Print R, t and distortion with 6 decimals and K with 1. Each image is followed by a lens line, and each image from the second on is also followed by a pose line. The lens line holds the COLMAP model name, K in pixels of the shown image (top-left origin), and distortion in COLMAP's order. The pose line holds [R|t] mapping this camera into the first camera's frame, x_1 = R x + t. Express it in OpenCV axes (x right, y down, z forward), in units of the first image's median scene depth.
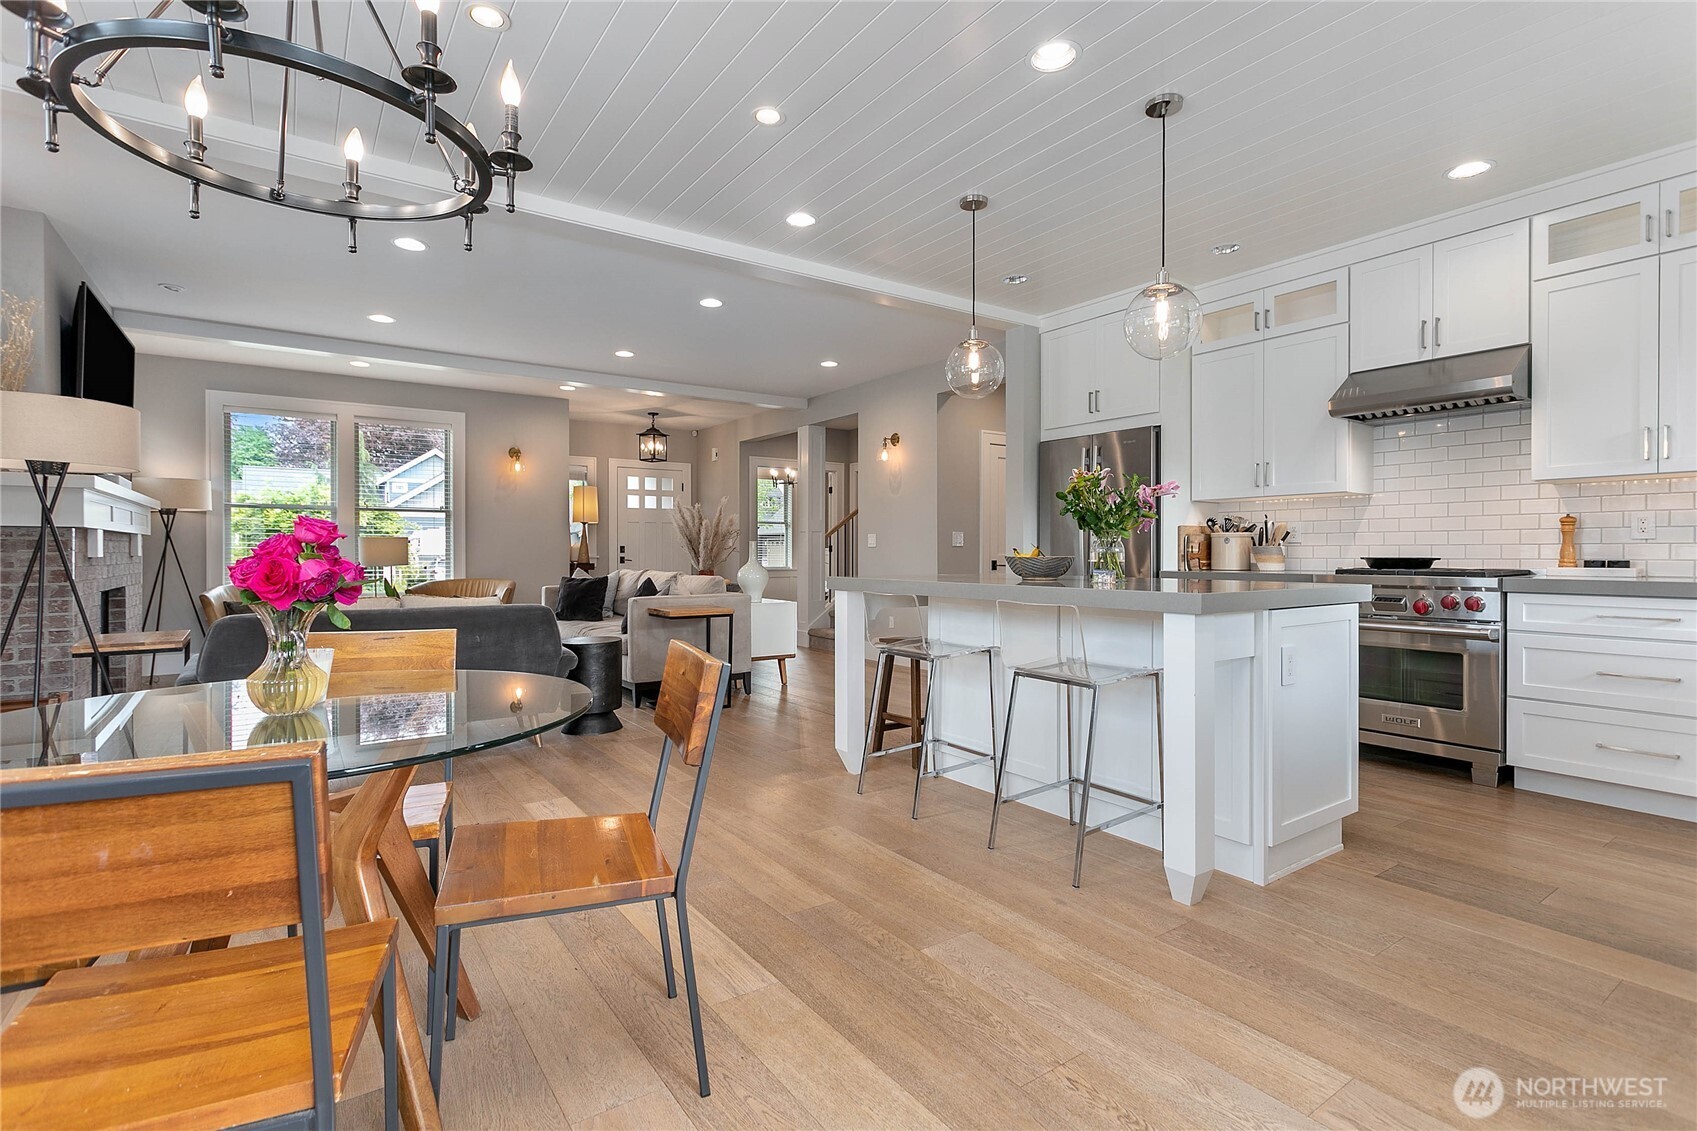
lens RADIAL K [[806.7, 0, 848.5], [0, 806.7, 557.3], [0, 0, 1]] dist [0.000917, 0.001506]
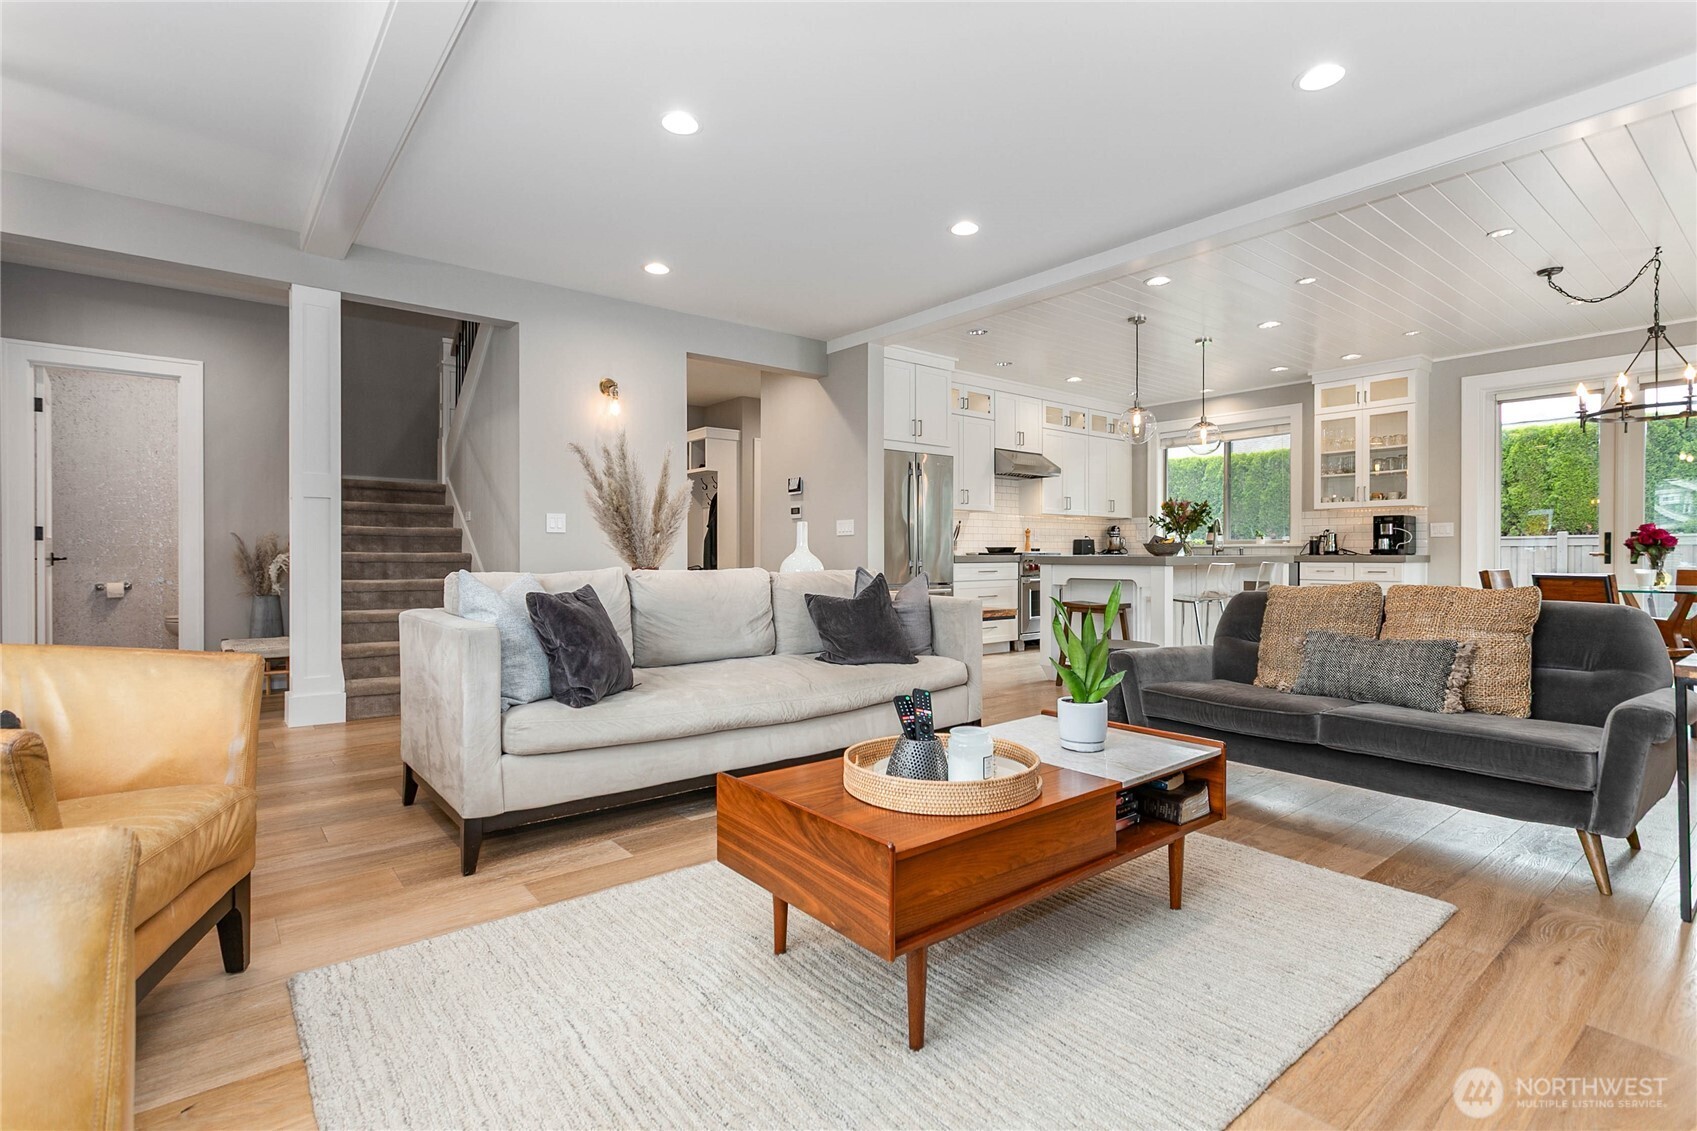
lens RADIAL K [[806.7, 0, 848.4], [0, 806.7, 559.4], [0, 0, 1]] dist [0.000917, 0.001506]
pose [[-0.073185, -0.005660, 0.997302, -1.164926], [0.008495, 0.999944, 0.006299, 0.013463], [-0.997282, 0.008933, -0.073132, 1.413550]]
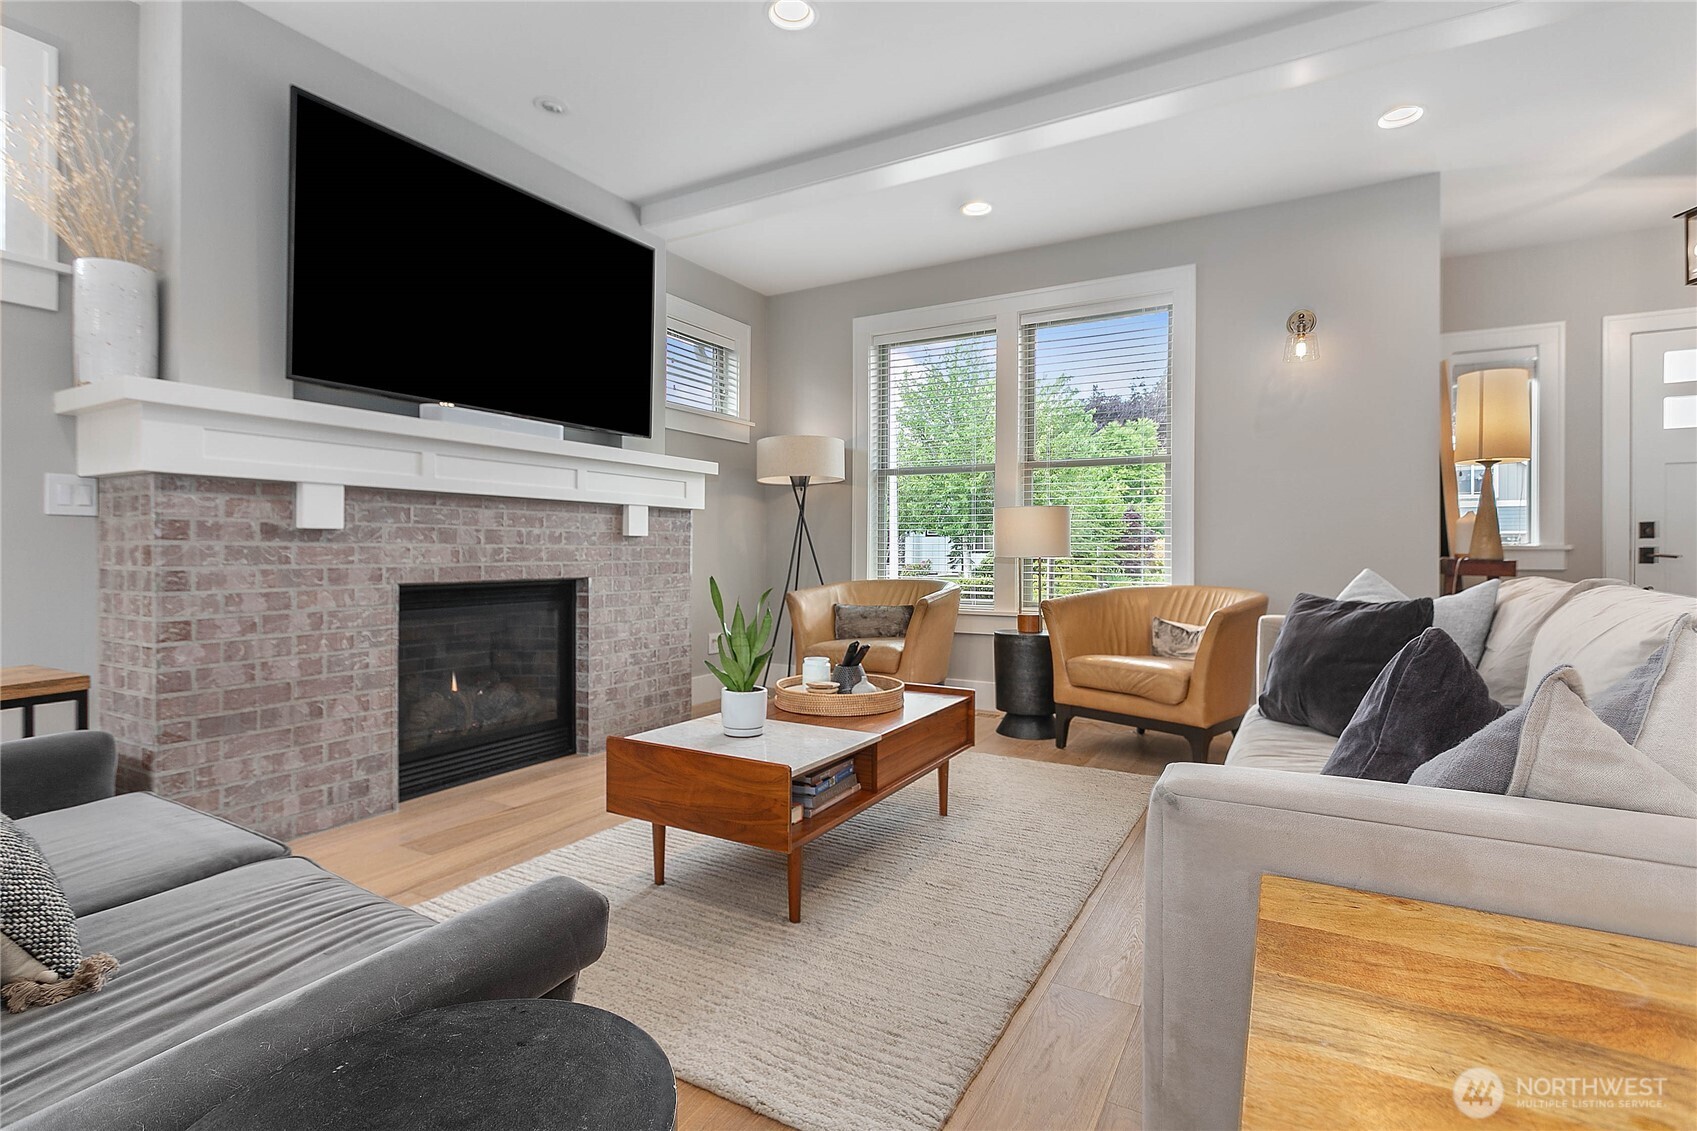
lens RADIAL K [[806.7, 0, 848.2], [0, 806.7, 552.8], [0, 0, 1]] dist [0.000917, 0.001506]
pose [[0.426456, 0.005096, -0.904494, -0.188268], [-0.010108, 0.999949, 0.000868, 0.013790], [0.904452, 0.008772, 0.426485, 1.069364]]
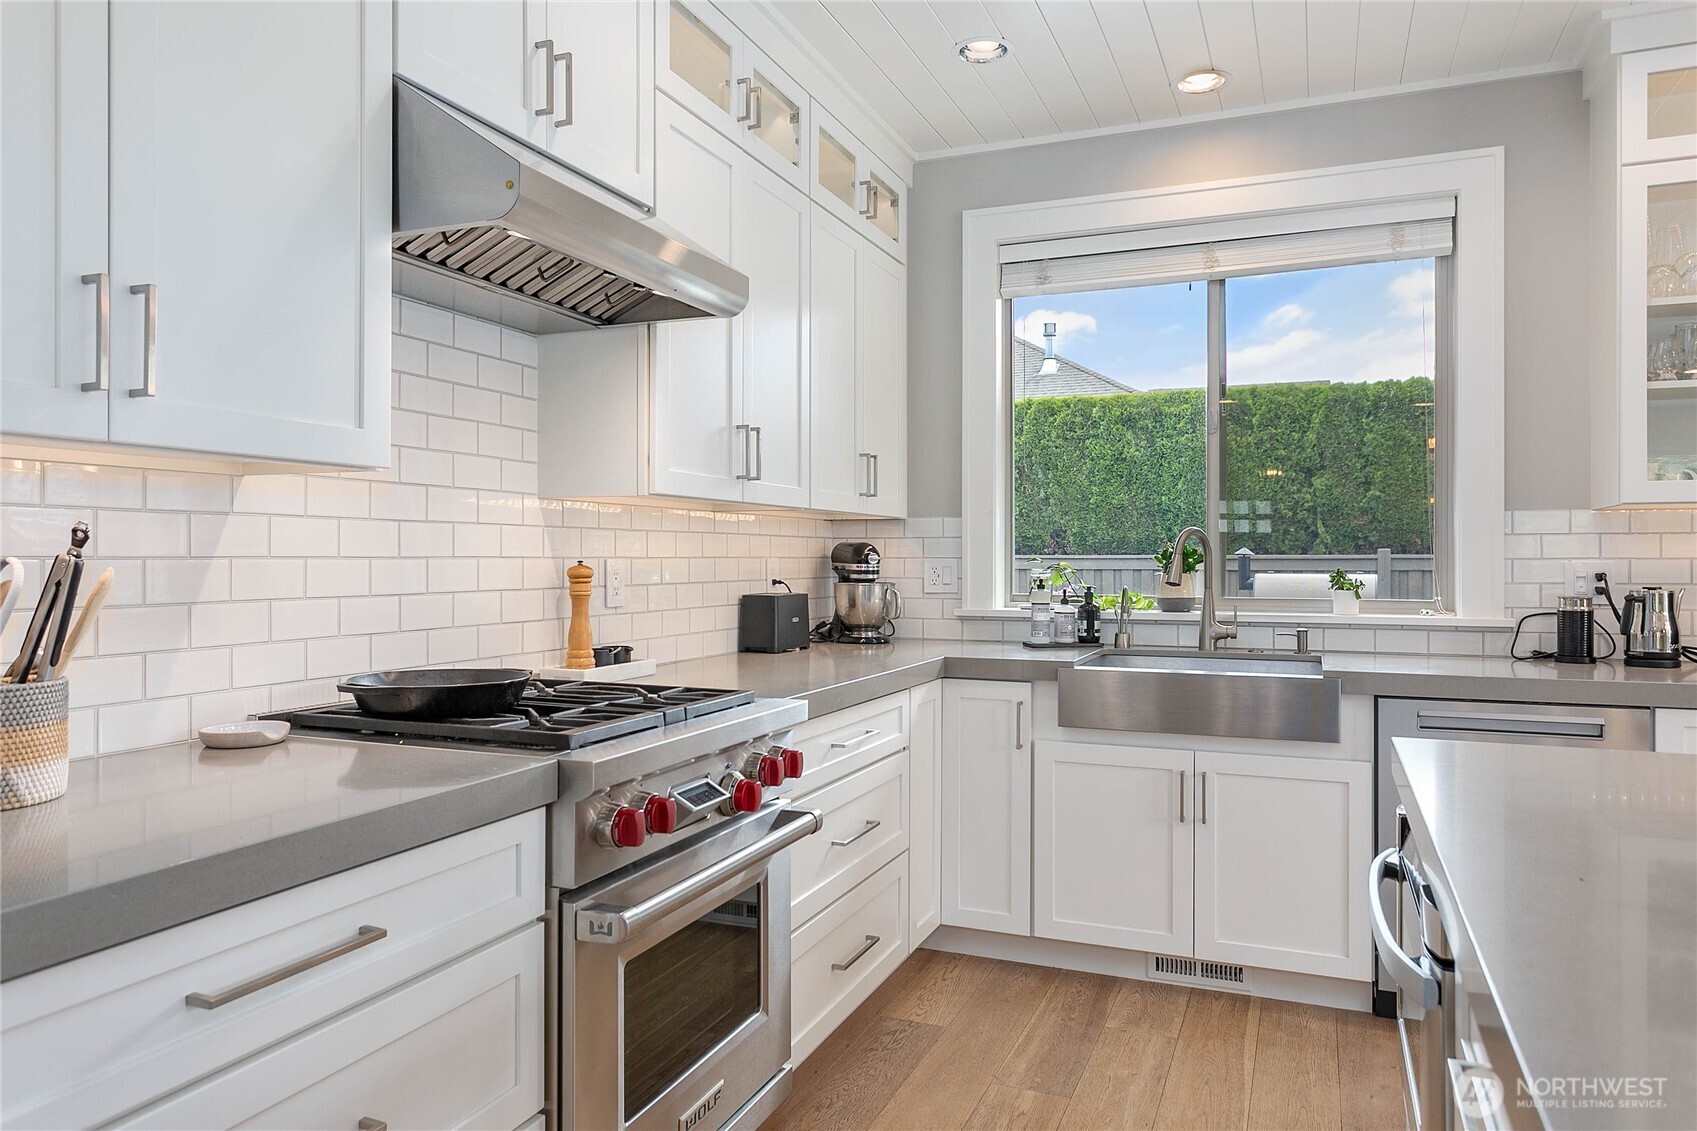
lens RADIAL K [[1114.4, 0, 850.7], [0, 1114.4, 555.0], [0, 0, 1]] dist [-0.005191, 0.008821]
pose [[-0.539355, 0.003194, 0.842073, 0.179527], [0.006313, 0.999980, 0.000251, -0.047270], [-0.842055, 0.005451, -0.539364, 1.034126]]
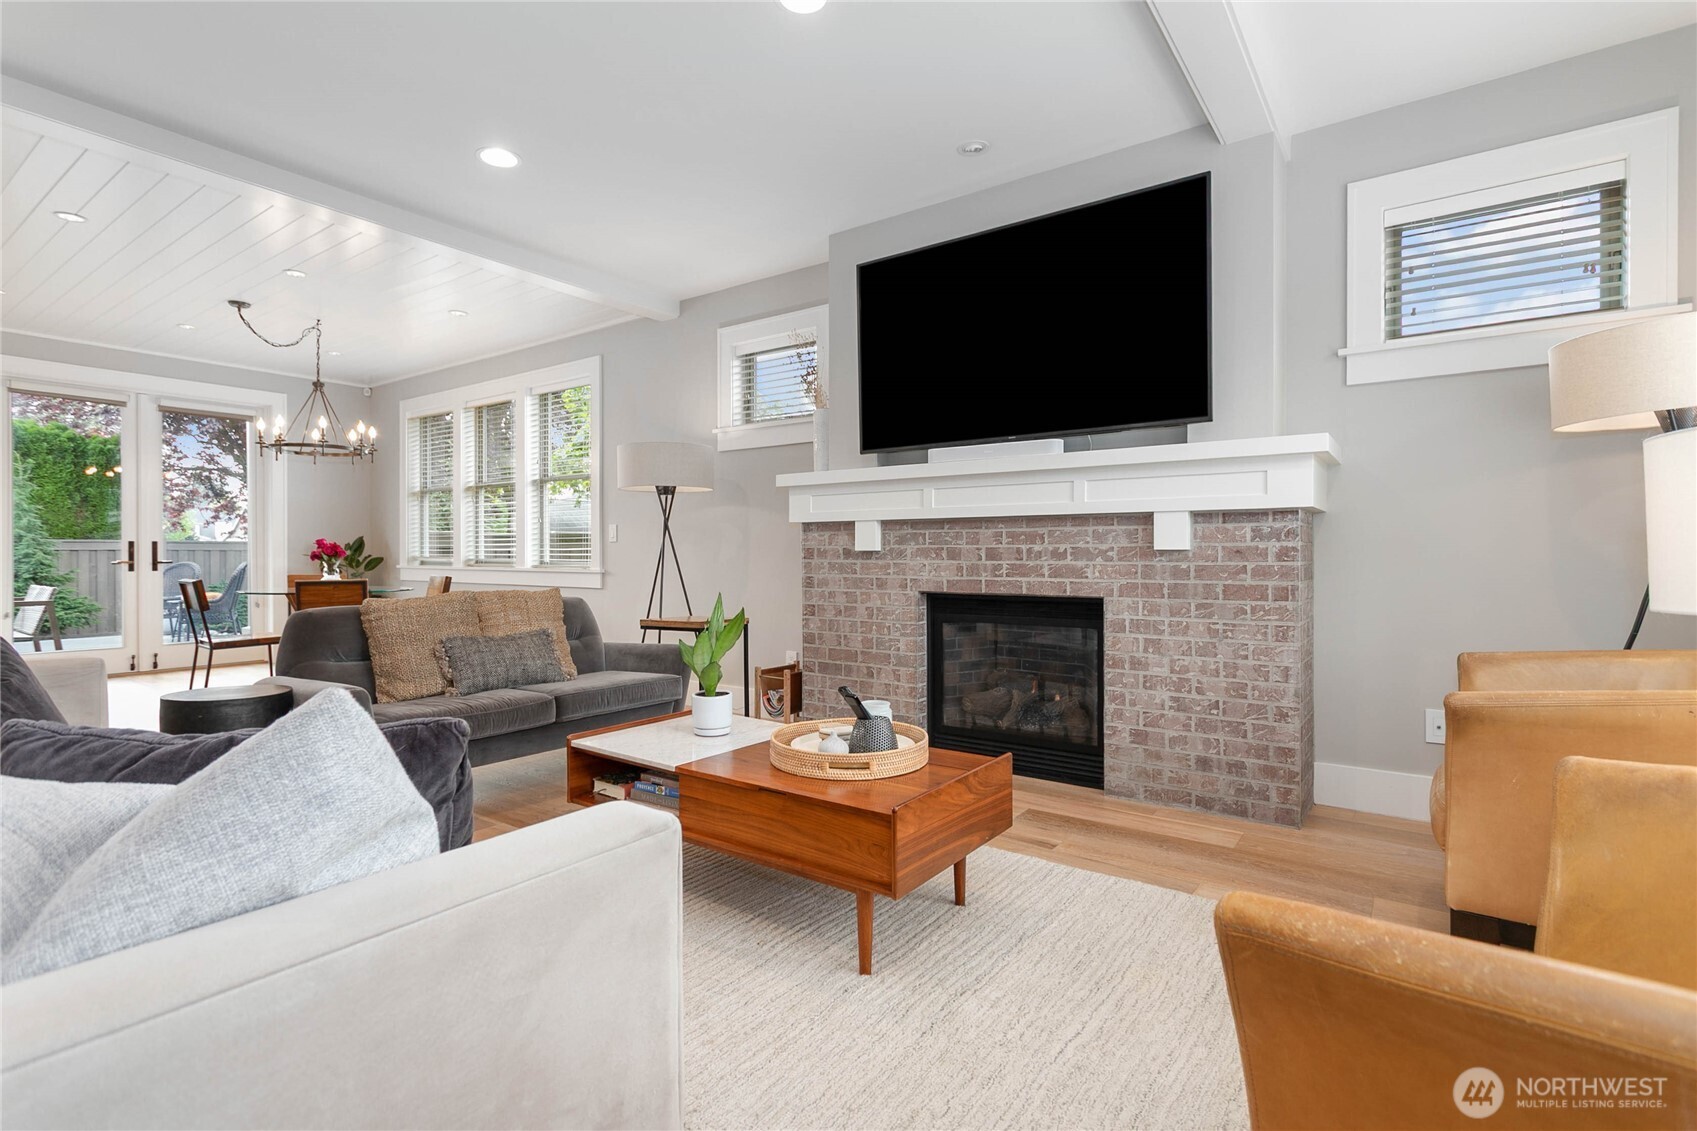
lens RADIAL K [[806.7, 0, 851.3], [0, 806.7, 556.5], [0, 0, 1]] dist [0.000917, 0.001506]
pose [[-0.943943, 0.000612, -0.330109, -0.588167], [-0.002137, 0.999966, 0.007964, -0.000679], [0.330102, 0.008223, -0.943909, 1.813174]]
